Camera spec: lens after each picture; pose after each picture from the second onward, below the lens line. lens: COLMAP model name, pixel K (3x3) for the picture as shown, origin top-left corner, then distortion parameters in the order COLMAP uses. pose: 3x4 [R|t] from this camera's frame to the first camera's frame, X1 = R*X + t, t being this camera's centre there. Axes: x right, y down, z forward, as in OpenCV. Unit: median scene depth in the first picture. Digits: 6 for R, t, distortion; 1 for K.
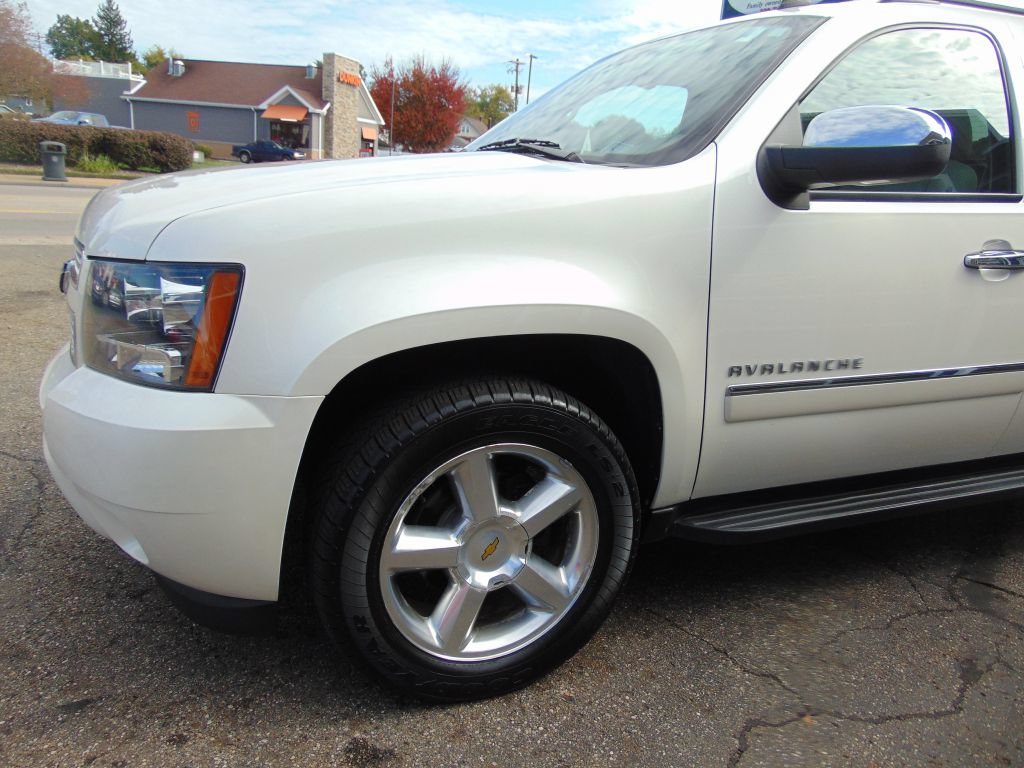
lens RADIAL K [[772.2, 0, 509.4], [0, 772.2, 381.9], [0, 0, 1]] dist [-0.052862, 0.145258]
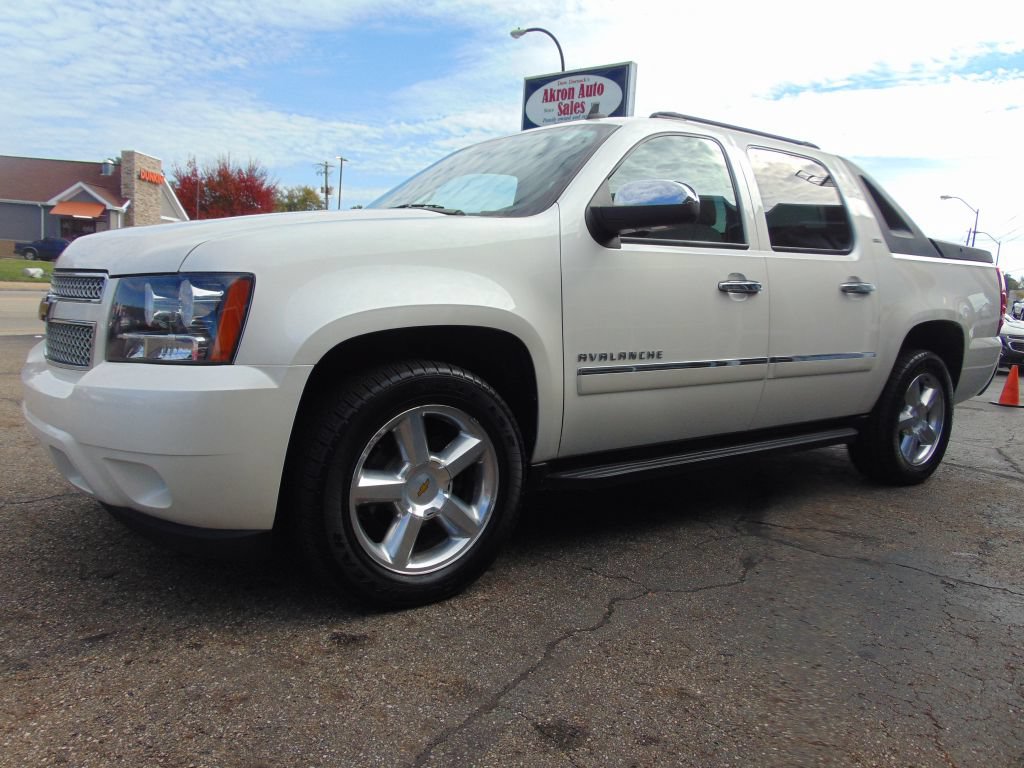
lens RADIAL K [[769.4, 0, 512.0], [0, 769.4, 384.0], [0, 0, 1]] dist [-0.042622, 0.089369]
pose [[0.970193, -0.043096, 0.238472, -0.171279], [0.071164, 0.991340, -0.110368, 0.177707], [-0.231650, 0.124049, 0.964857, -0.332824]]
